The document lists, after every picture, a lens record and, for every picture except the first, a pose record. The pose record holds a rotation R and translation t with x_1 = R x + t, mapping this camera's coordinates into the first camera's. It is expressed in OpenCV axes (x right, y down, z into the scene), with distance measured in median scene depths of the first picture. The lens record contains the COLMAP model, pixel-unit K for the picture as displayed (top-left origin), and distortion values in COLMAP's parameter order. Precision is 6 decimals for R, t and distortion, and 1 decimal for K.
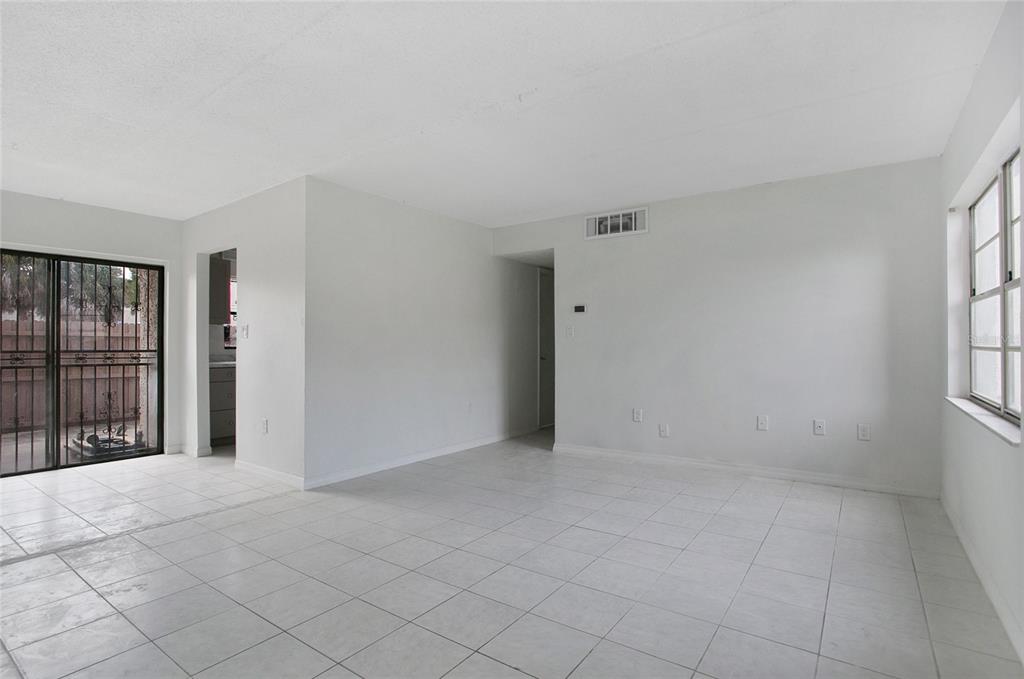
lens RADIAL K [[512.7, 0, 508.7], [0, 512.7, 341.7], [0, 0, 1]] dist [-0.008683, 0.006802]
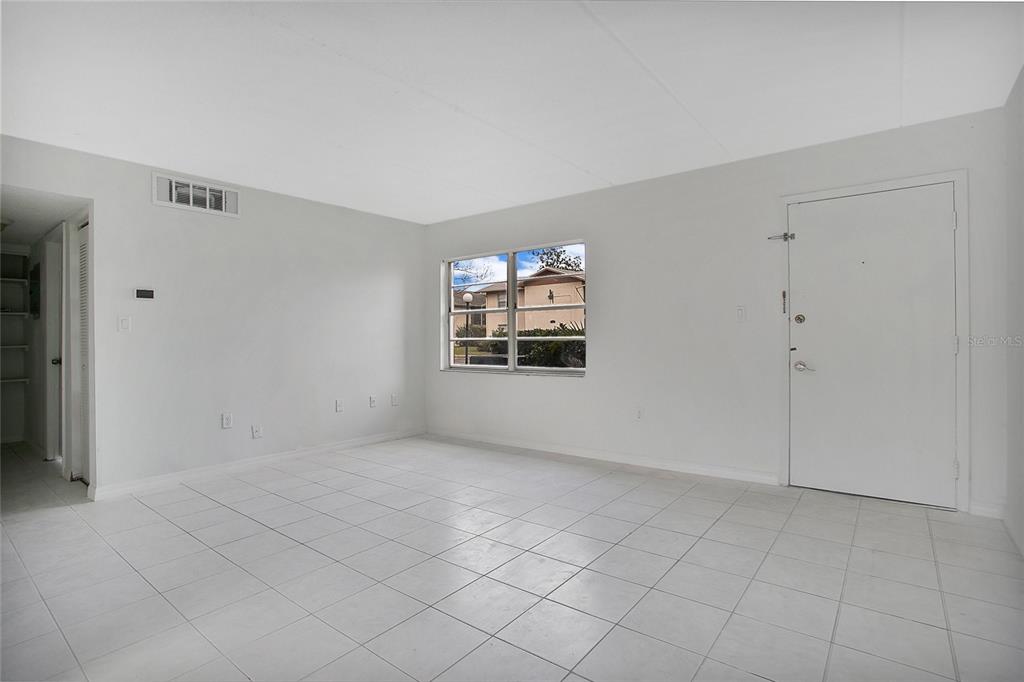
lens RADIAL K [[512.7, 0, 517.2], [0, 512.7, 336.5], [0, 0, 1]] dist [-0.008683, 0.006802]
pose [[0.083512, 0.002948, 0.996502, -0.557058], [0.005561, 0.999979, -0.003424, 0.003145], [-0.996491, 0.005828, 0.083494, 0.404638]]
